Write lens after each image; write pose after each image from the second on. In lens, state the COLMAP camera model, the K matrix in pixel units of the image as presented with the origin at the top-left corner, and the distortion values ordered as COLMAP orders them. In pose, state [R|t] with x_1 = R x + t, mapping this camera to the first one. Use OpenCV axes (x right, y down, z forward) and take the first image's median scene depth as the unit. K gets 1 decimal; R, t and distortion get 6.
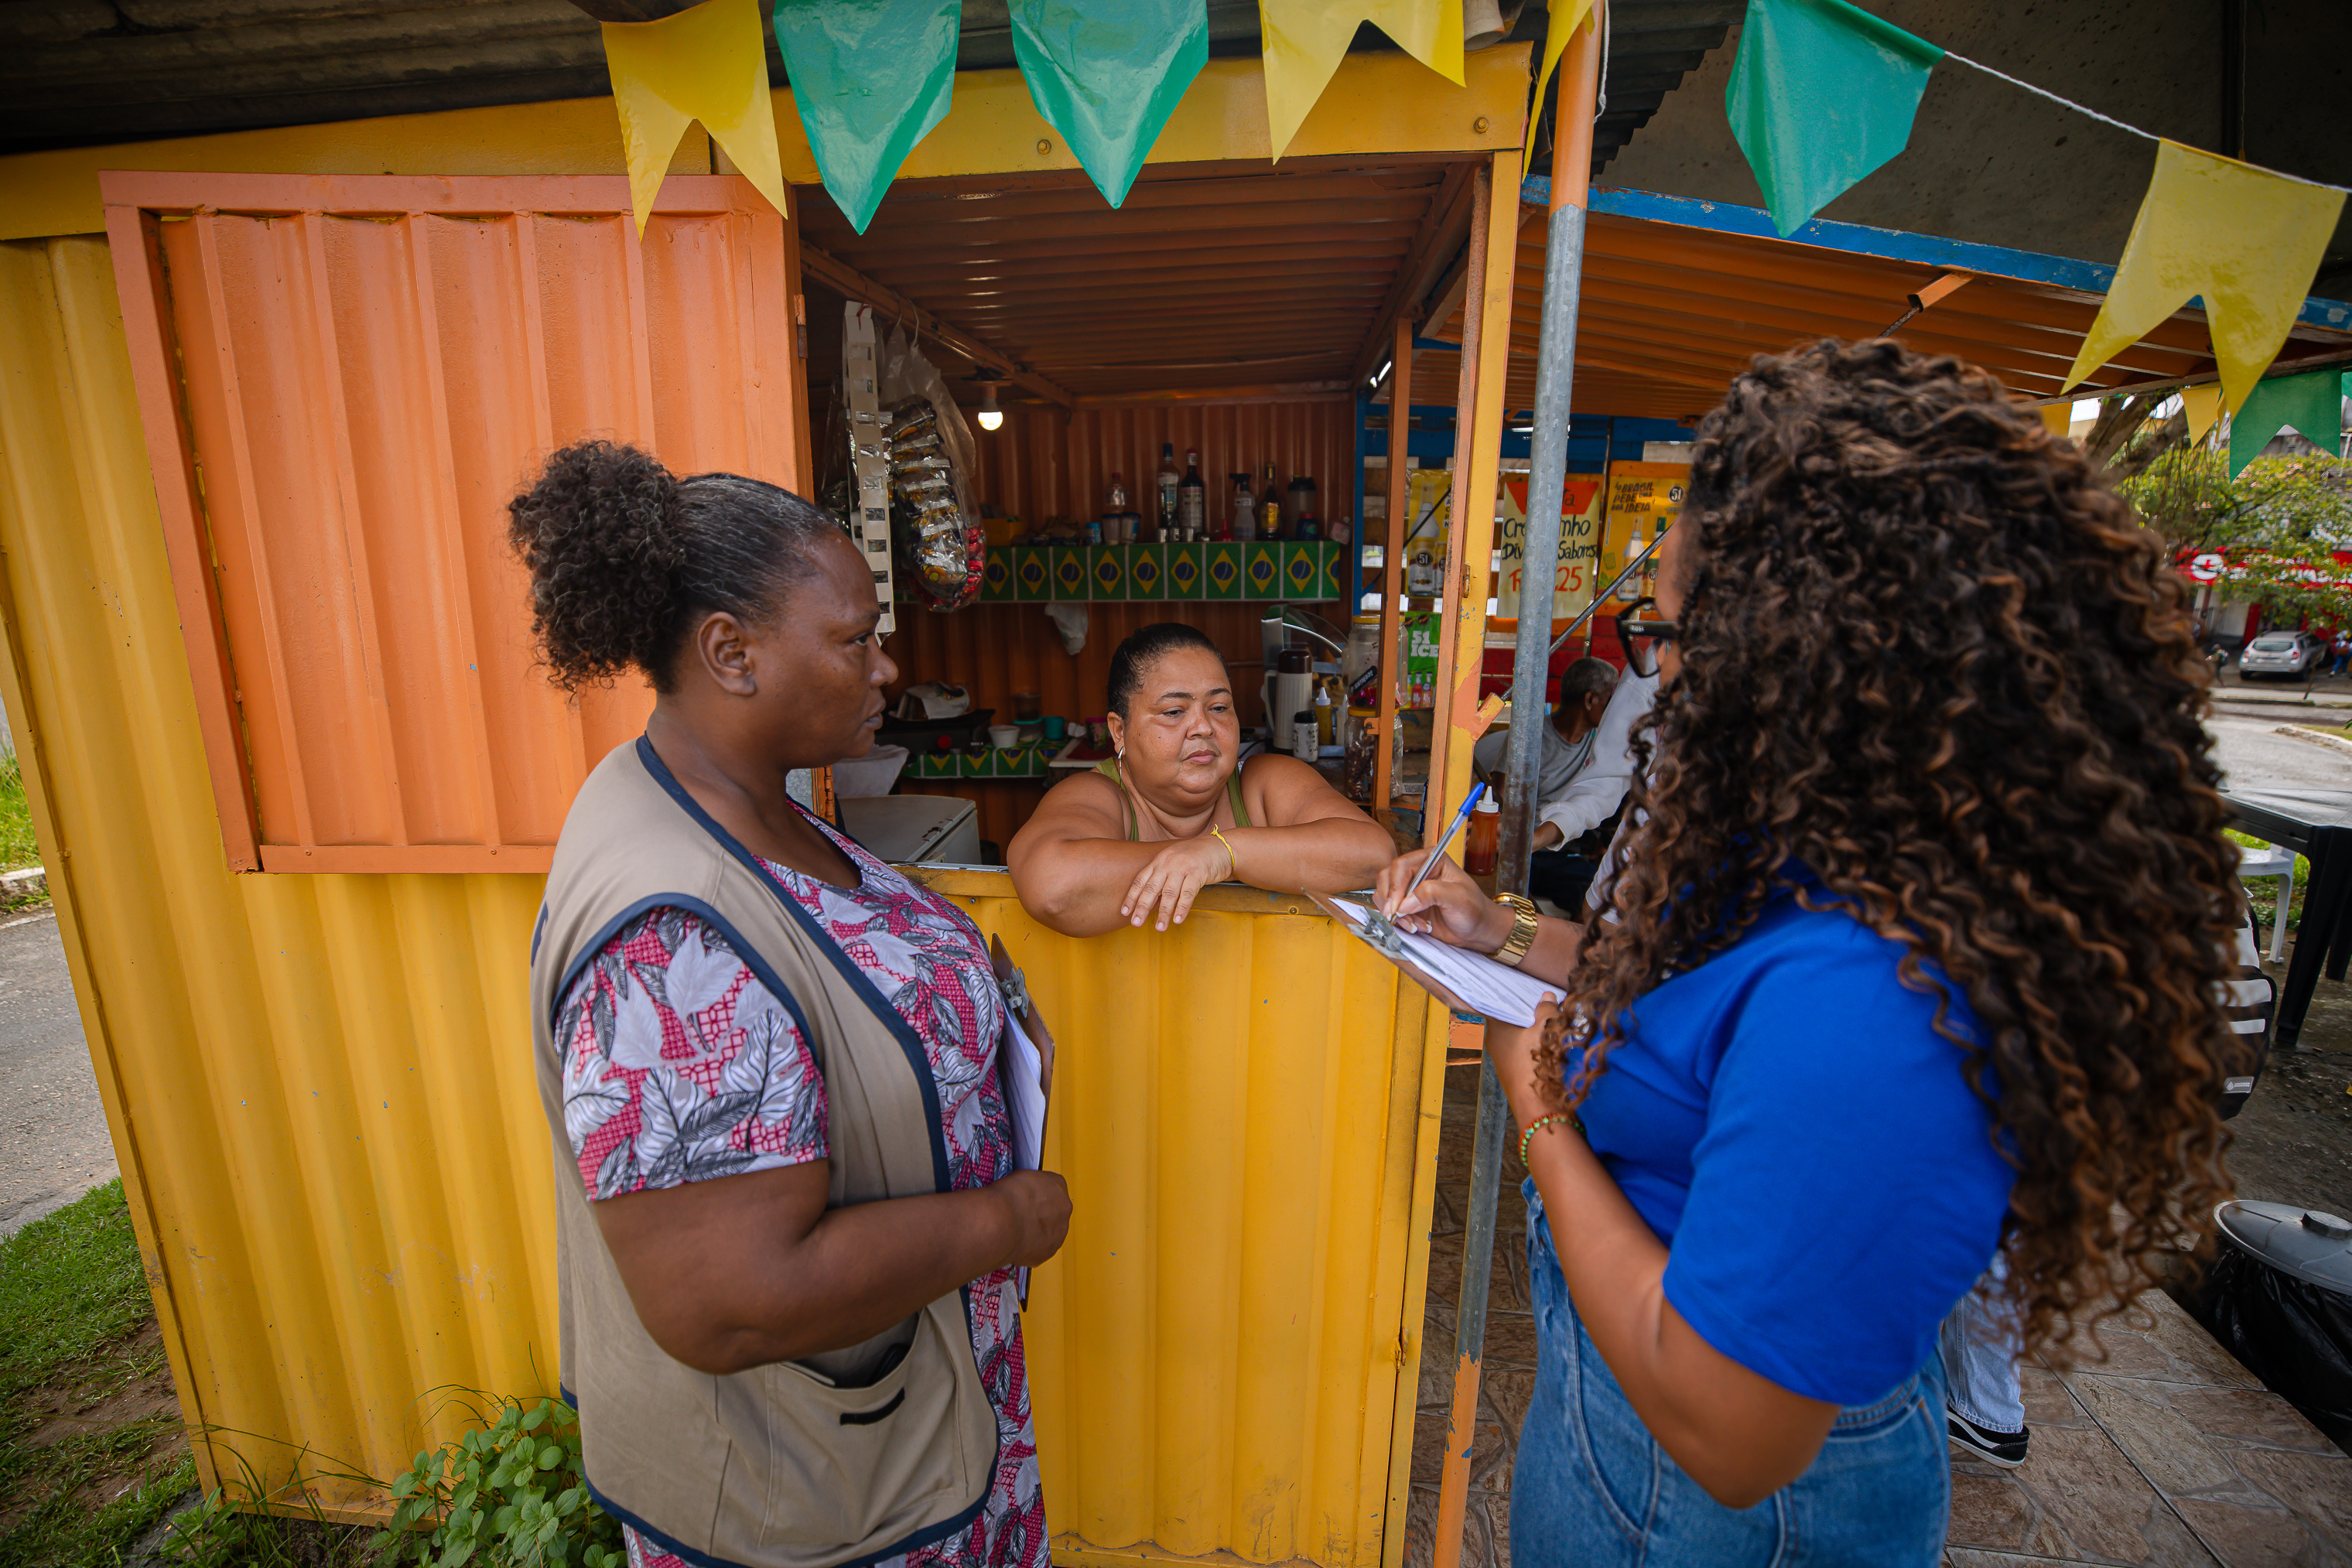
lens RADIAL K [[1098.0, 0, 1173.5], [0, 1098.0, 782.1], [0, 0, 1]] dist [-0.036194, 0.010691]
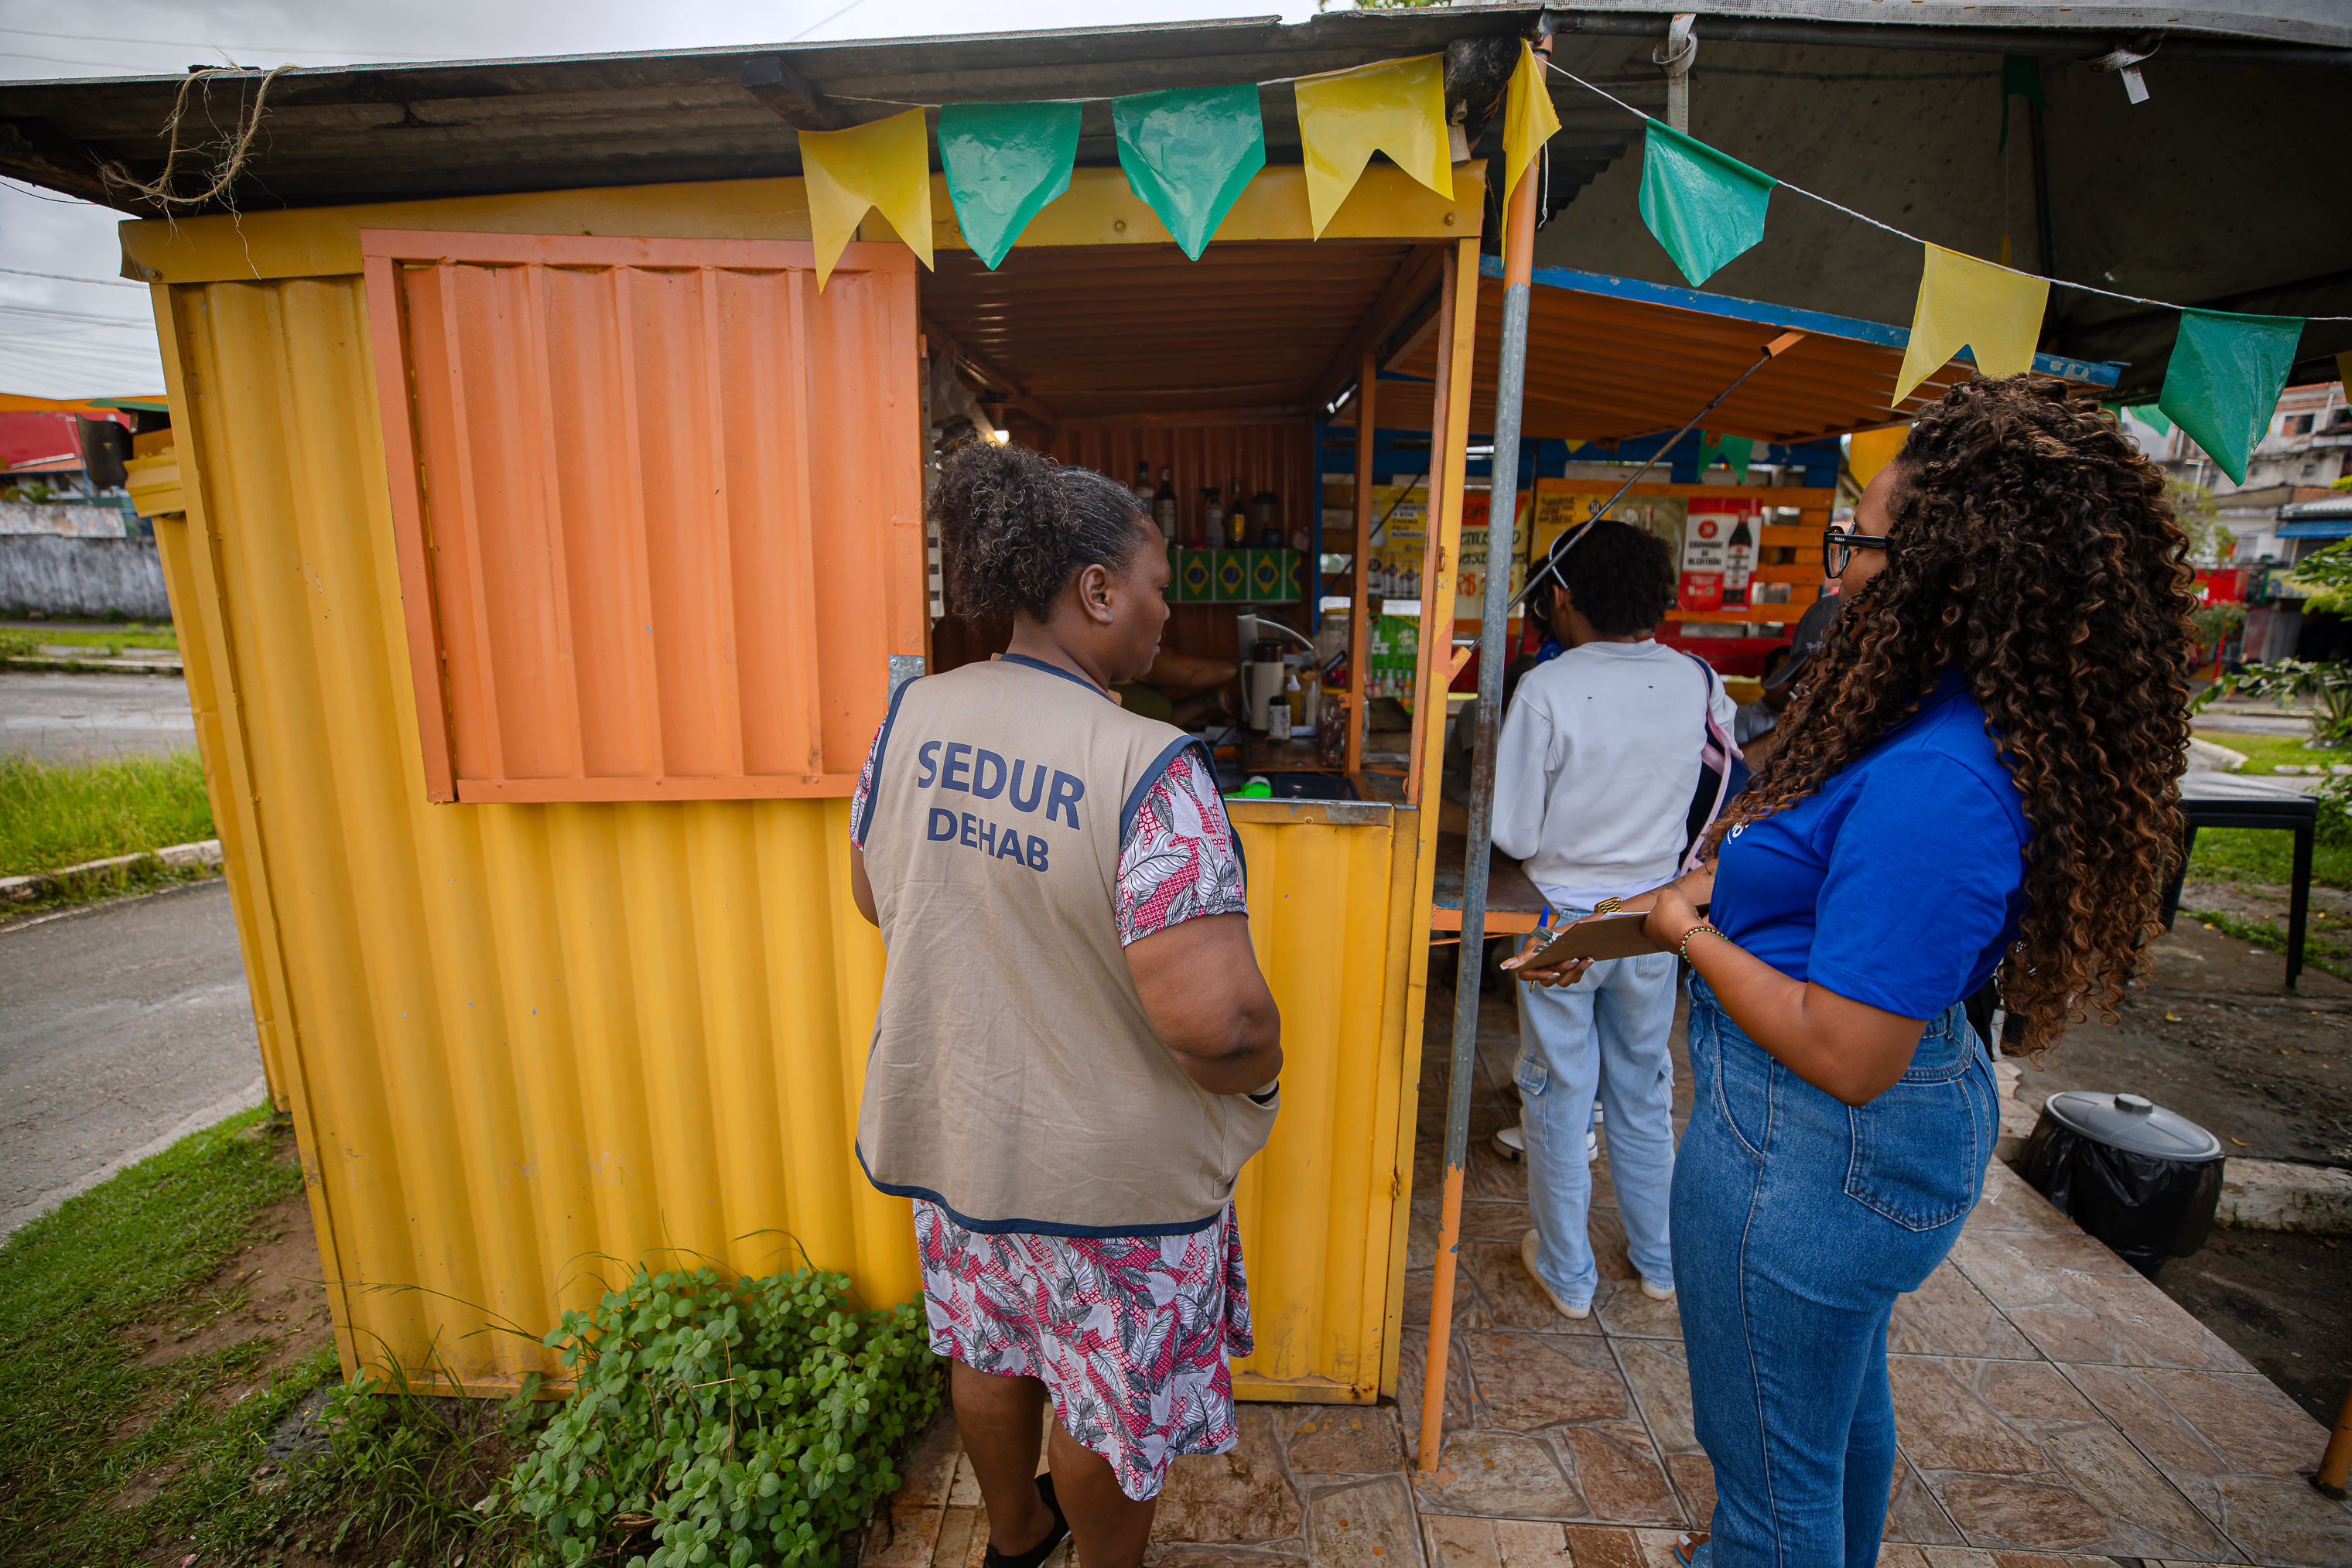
lens RADIAL K [[1098.0, 0, 1177.8], [0, 1098.0, 778.1], [0, 0, 1]] dist [-0.036194, 0.010691]
pose [[0.997821, -0.012787, 0.064732, -0.086471], [0.014270, 0.999645, -0.022500, 0.066008], [-0.064421, 0.023375, 0.997649, -0.178386]]
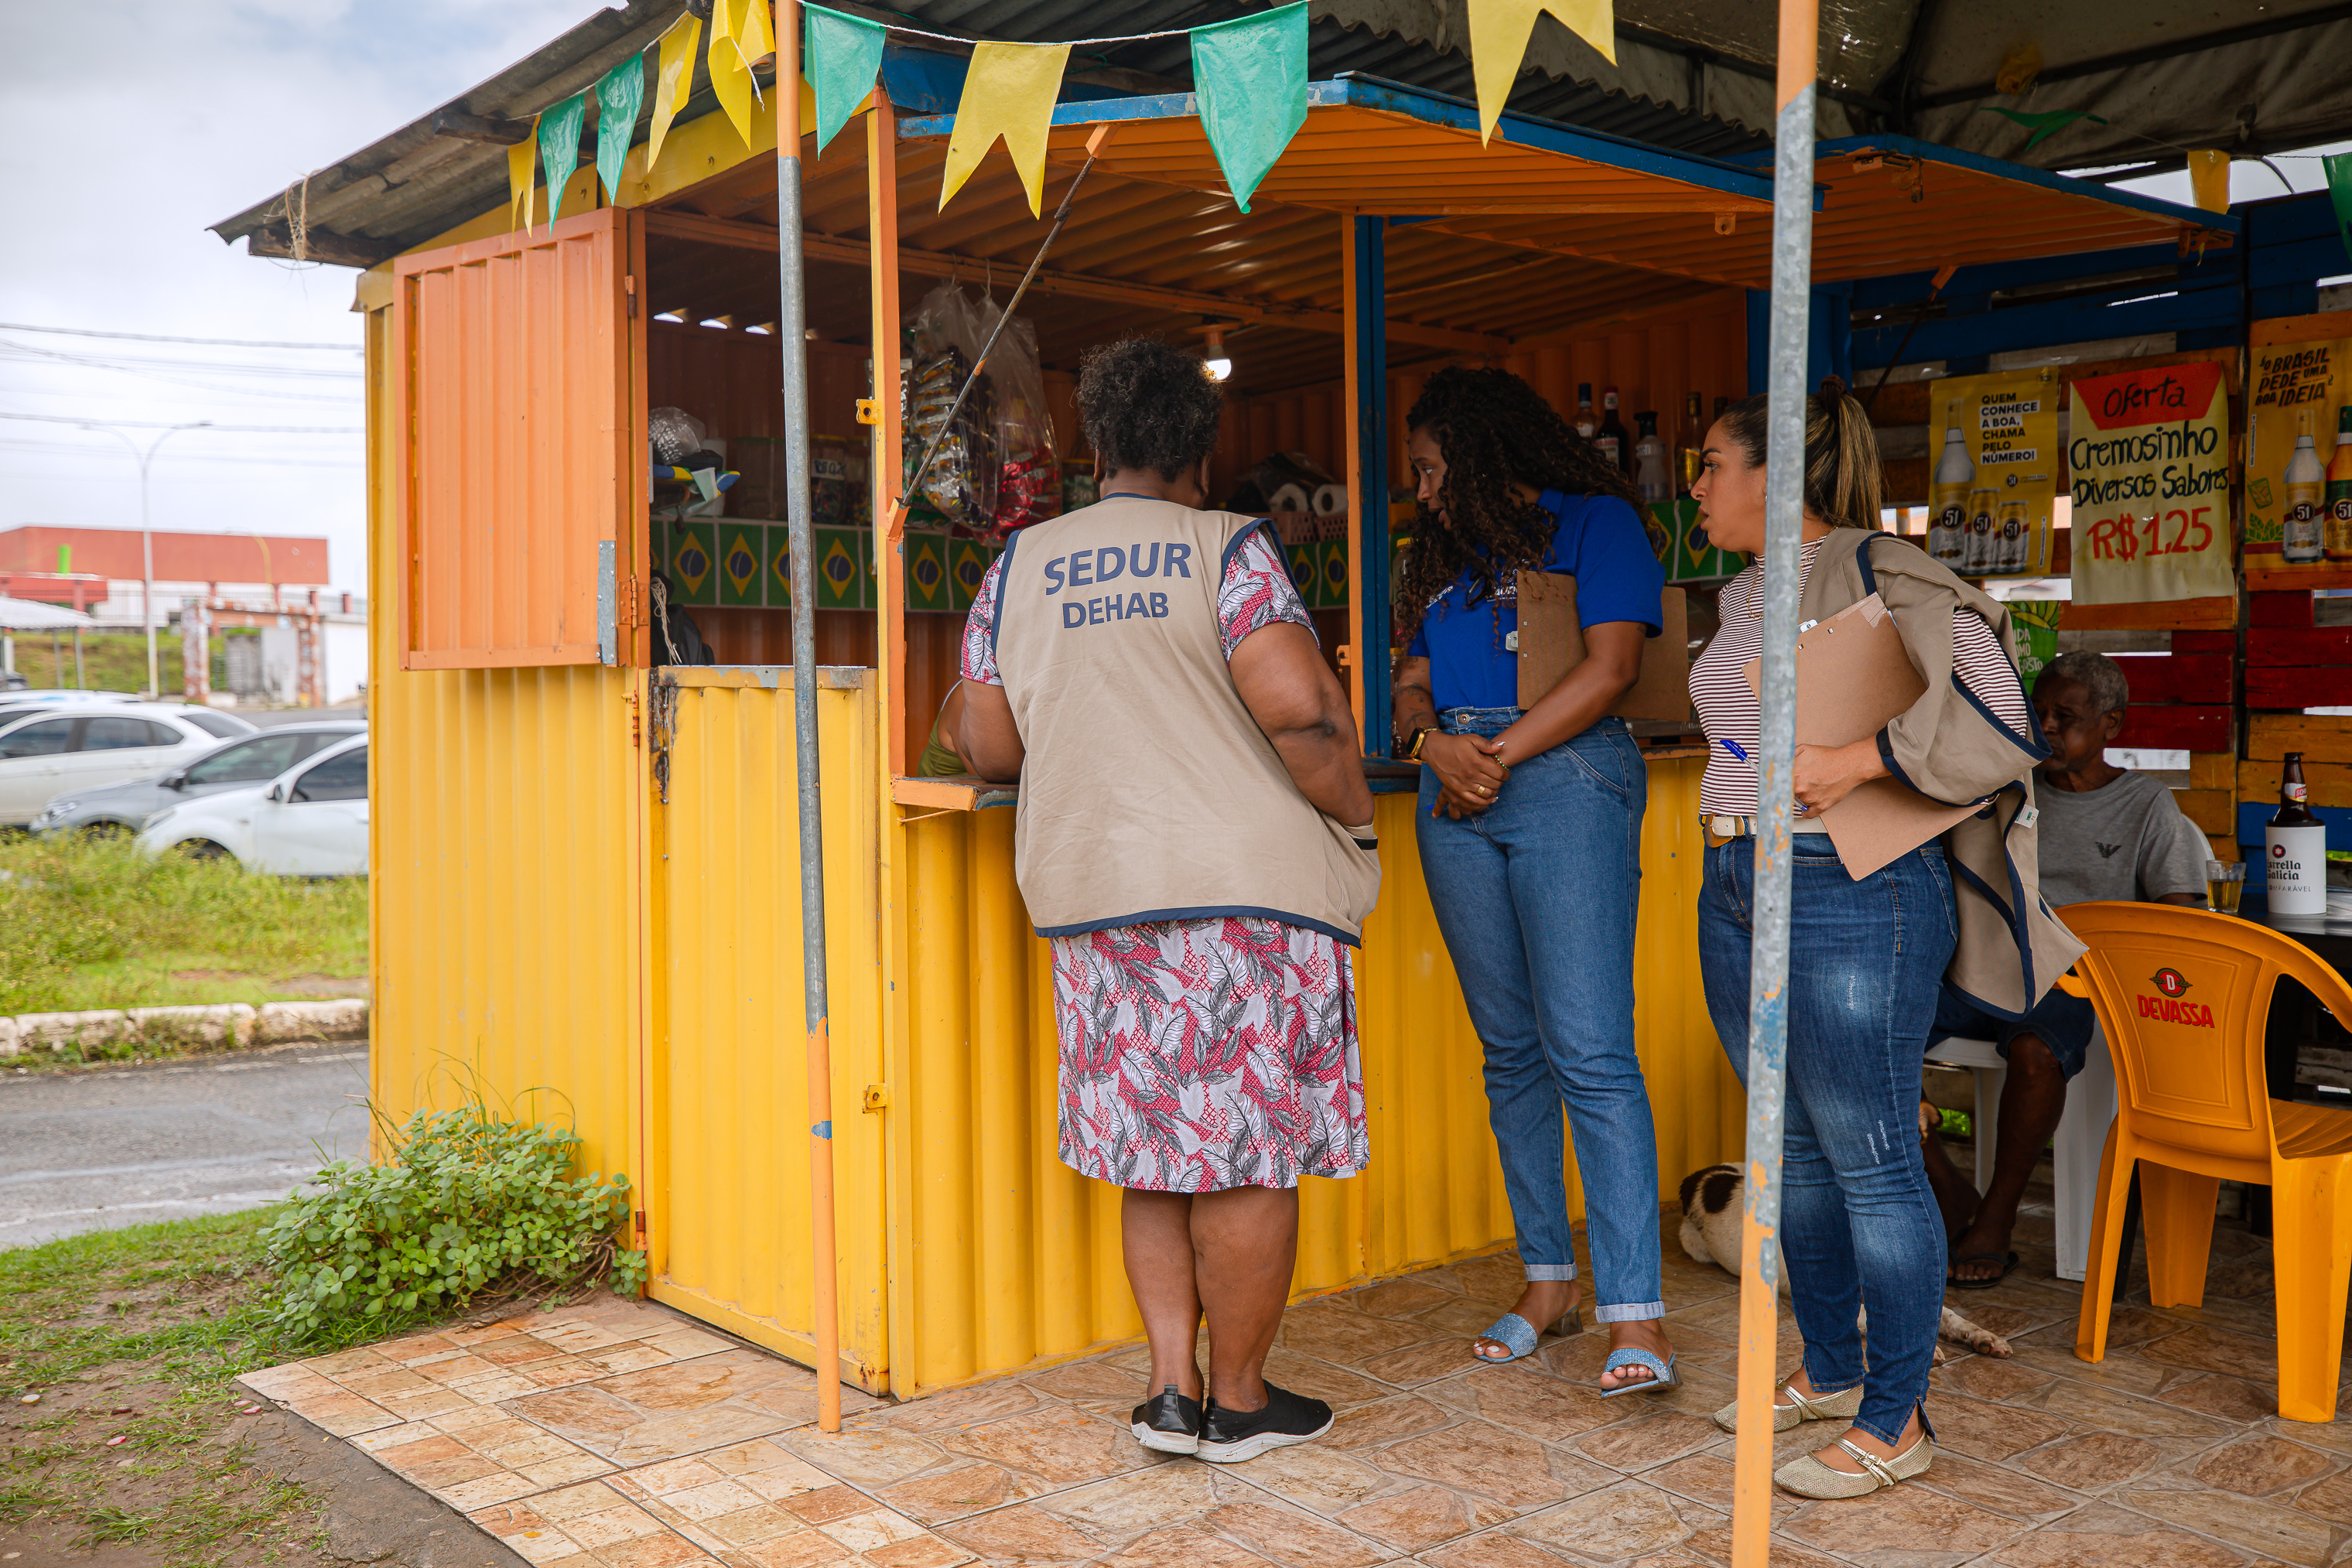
lens RADIAL K [[2457.9, 0, 1176.1], [0, 2457.9, 784.8], [0, 0, 1]] dist [0.075516, 0.000000]
pose [[0.713530, 0.006285, -0.700597, 1.703198], [-0.153734, 0.976995, -0.147807, 0.415635], [0.683550, 0.213170, 0.698081, -0.470311]]
